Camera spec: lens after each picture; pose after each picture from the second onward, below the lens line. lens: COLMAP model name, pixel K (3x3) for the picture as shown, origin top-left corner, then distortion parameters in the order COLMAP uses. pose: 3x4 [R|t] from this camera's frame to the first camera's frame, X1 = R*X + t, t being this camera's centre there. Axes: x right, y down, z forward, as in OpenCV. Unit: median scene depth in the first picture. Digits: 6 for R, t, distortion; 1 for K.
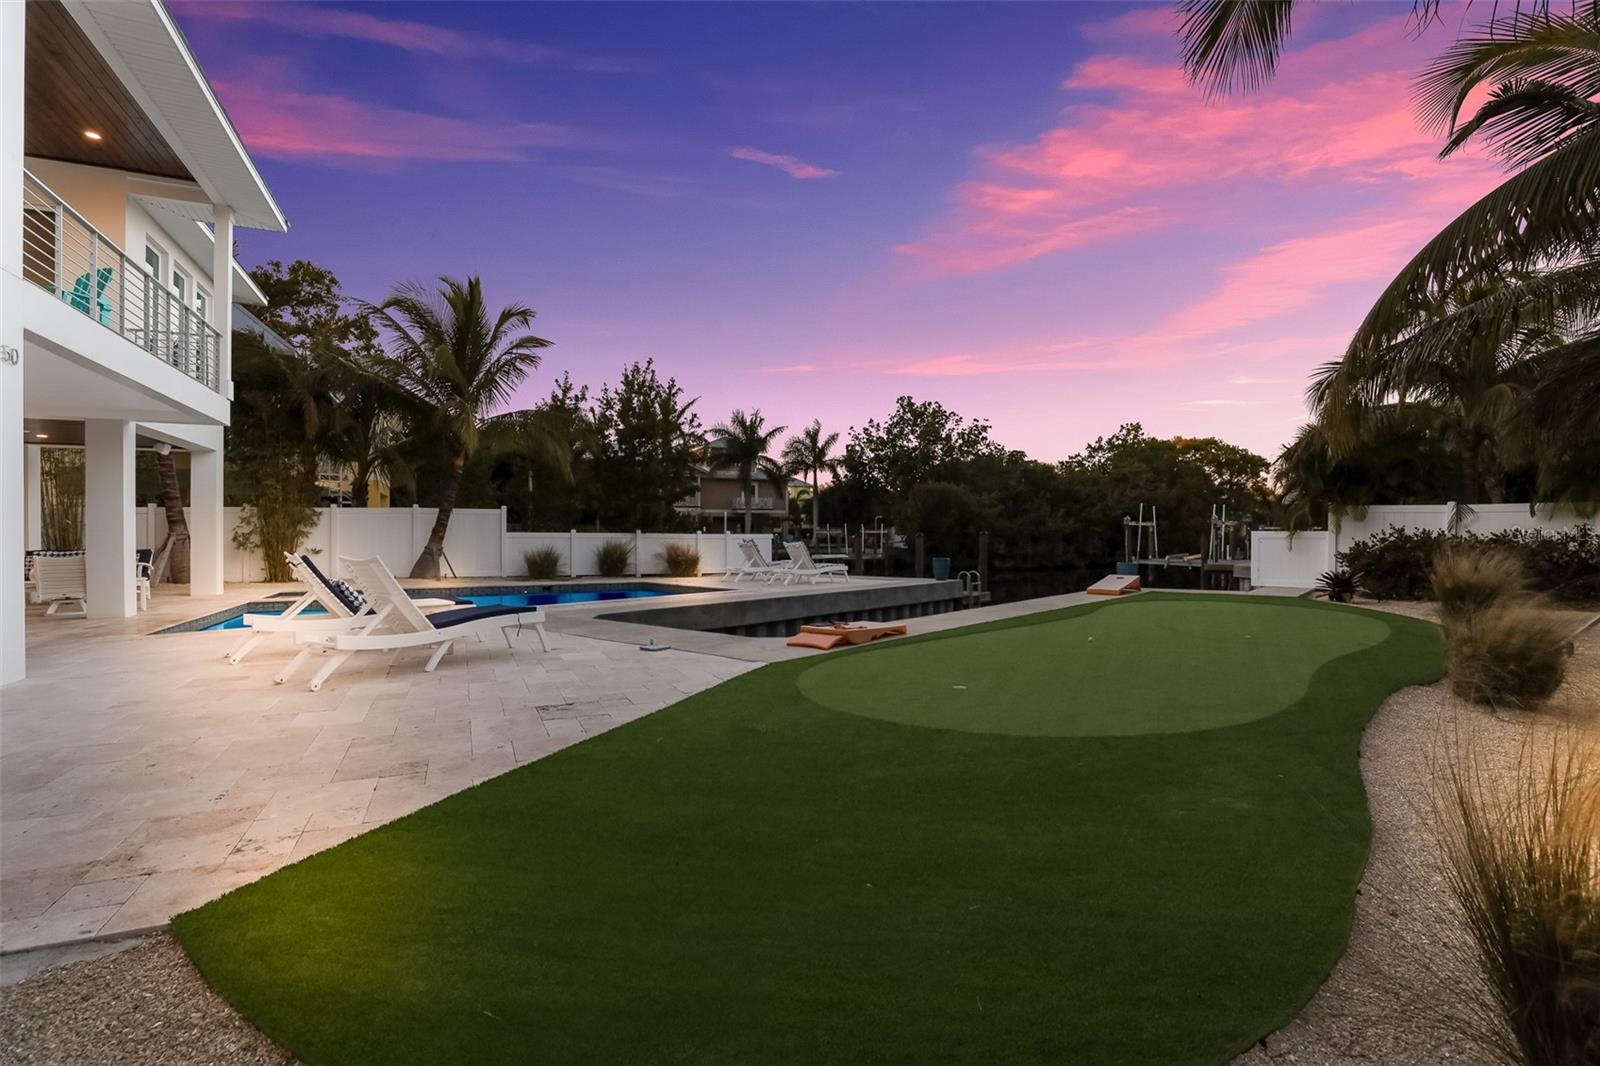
lens RADIAL K [[744.5, 0, 793.5], [0, 744.5, 535.9], [0, 0, 1]] dist [-0.030052, 0.000366]
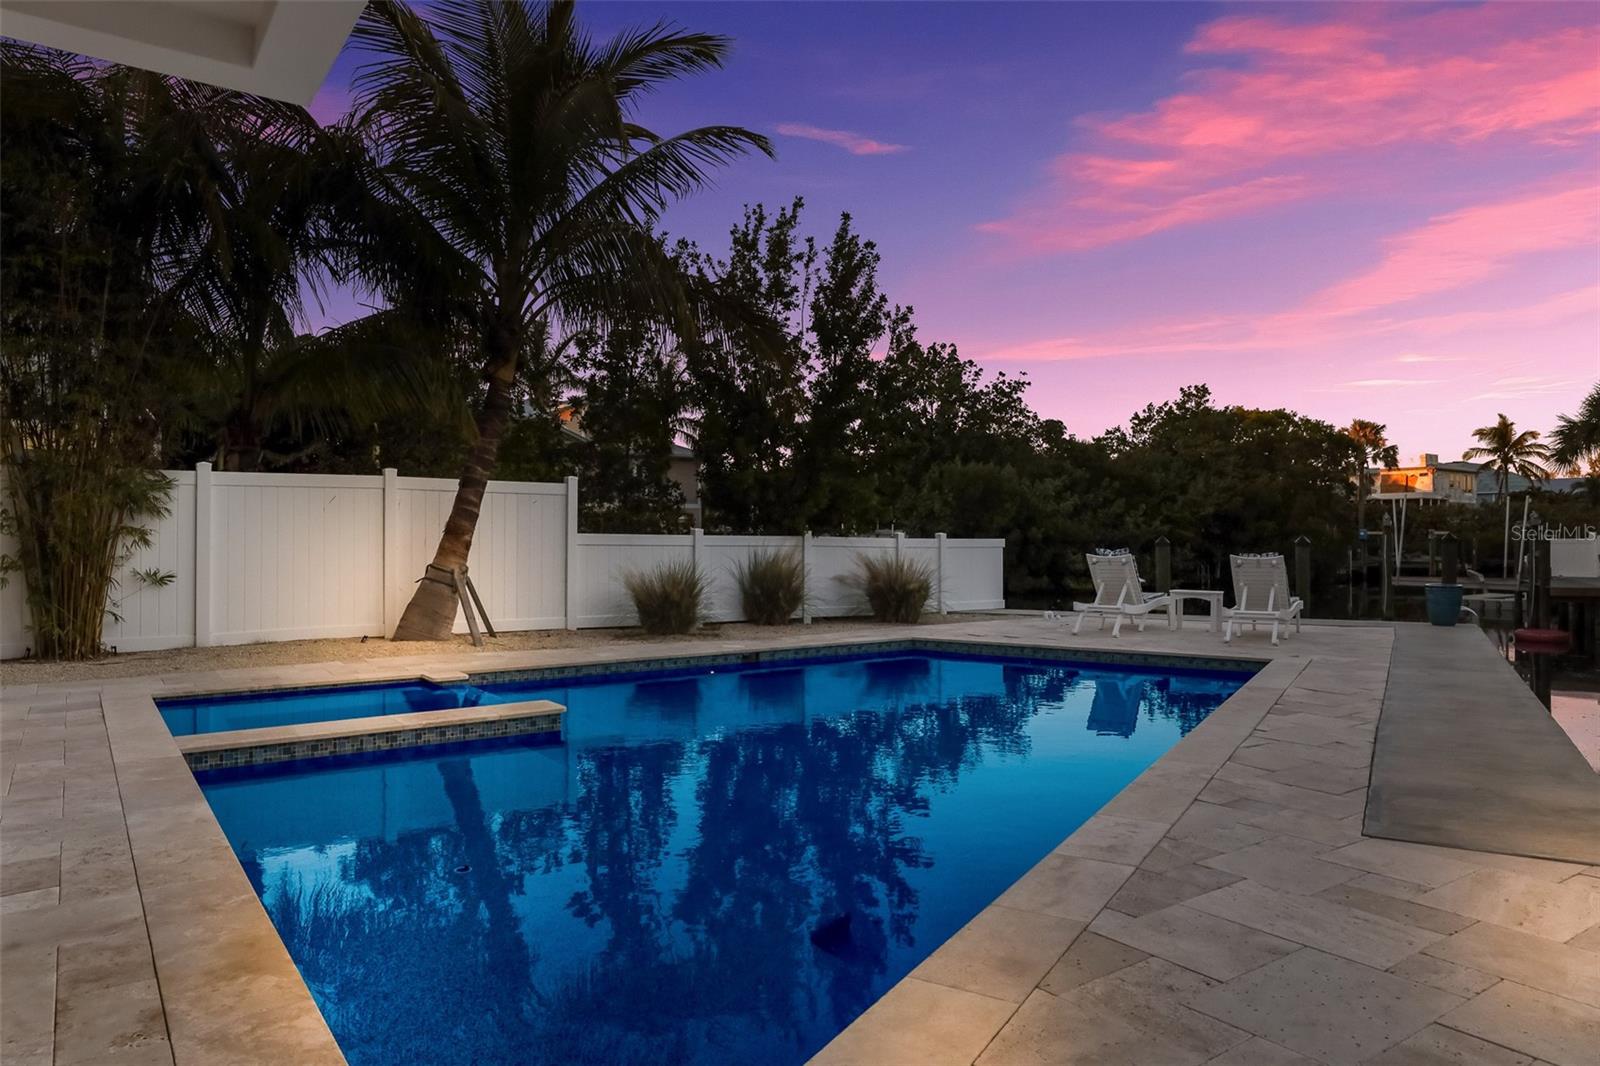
lens RADIAL K [[1025.0, 0, 795.3], [0, 1025.0, 532.2], [0, 0, 1]] dist [0.009520, -0.002148]
pose [[0.977641, 0.003372, 0.210255, -0.143042], [-0.001114, 0.999940, -0.010854, 0.000390], [-0.210279, 0.010377, 0.977586, 0.124517]]
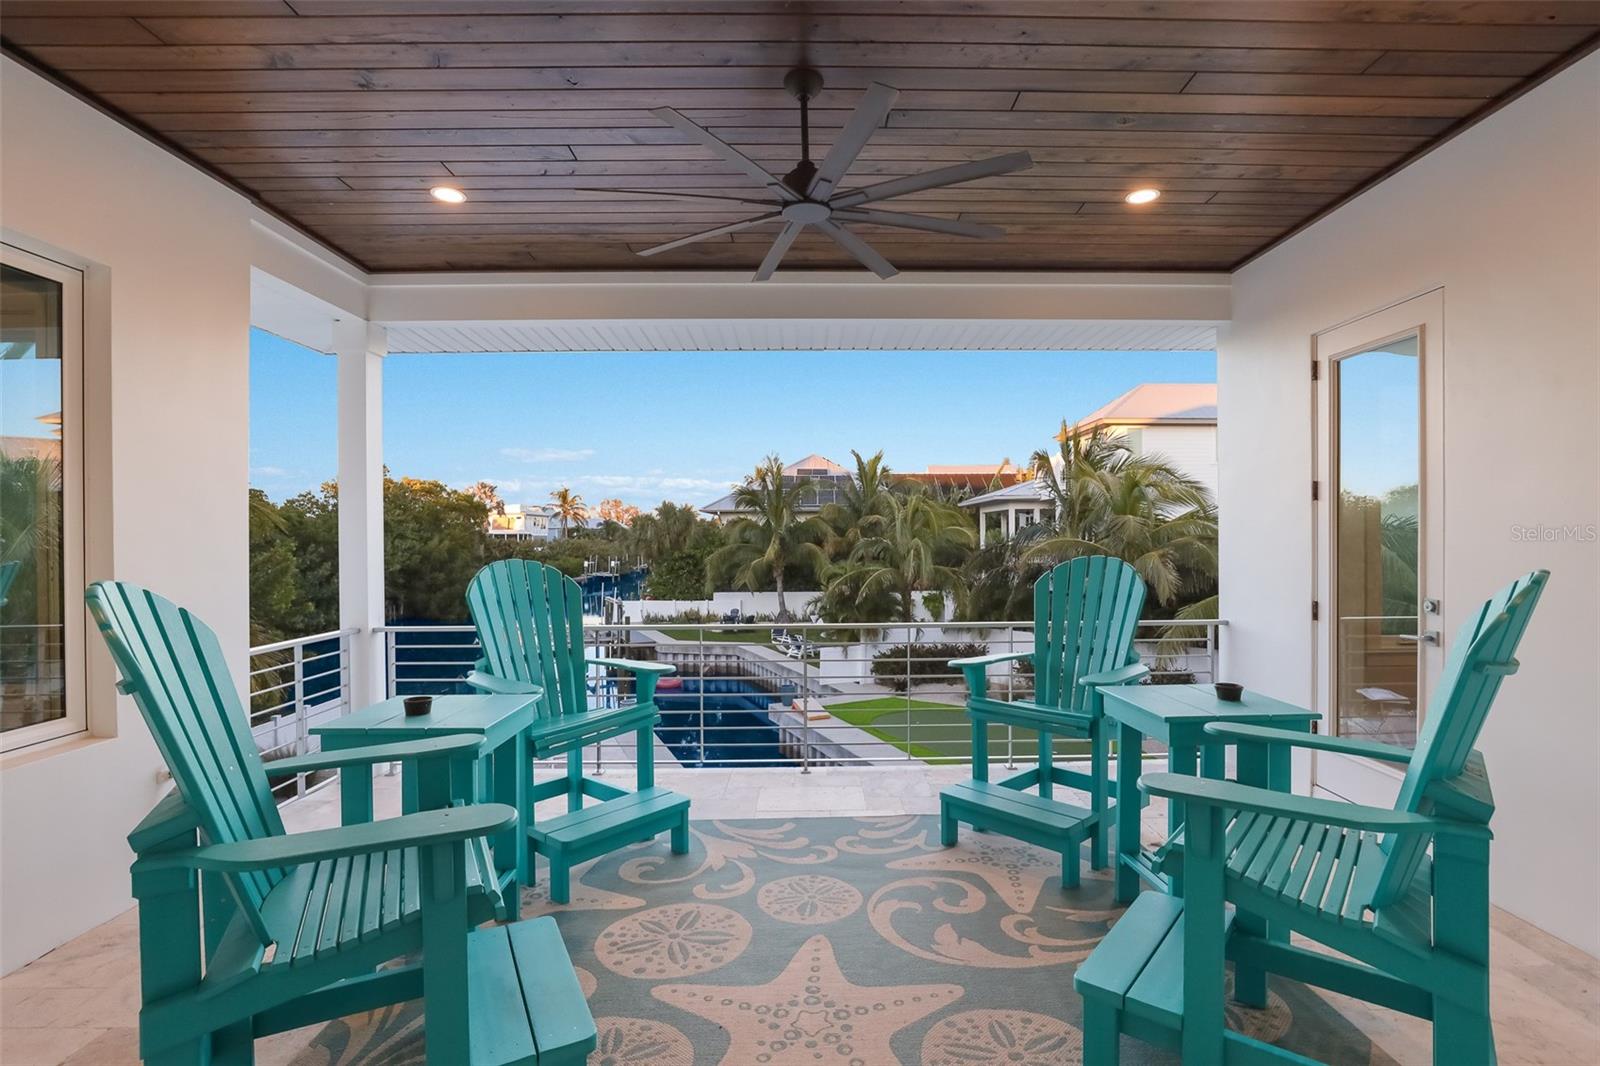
lens RADIAL K [[744.5, 0, 844.0], [0, 744.5, 527.5], [0, 0, 1]] dist [-0.030052, 0.000366]
pose [[0.360088, 0.009243, 0.932872, -0.224921], [0.001411, 0.999944, -0.010452, -0.067735], [-0.932917, 0.005079, 0.360055, 0.119264]]
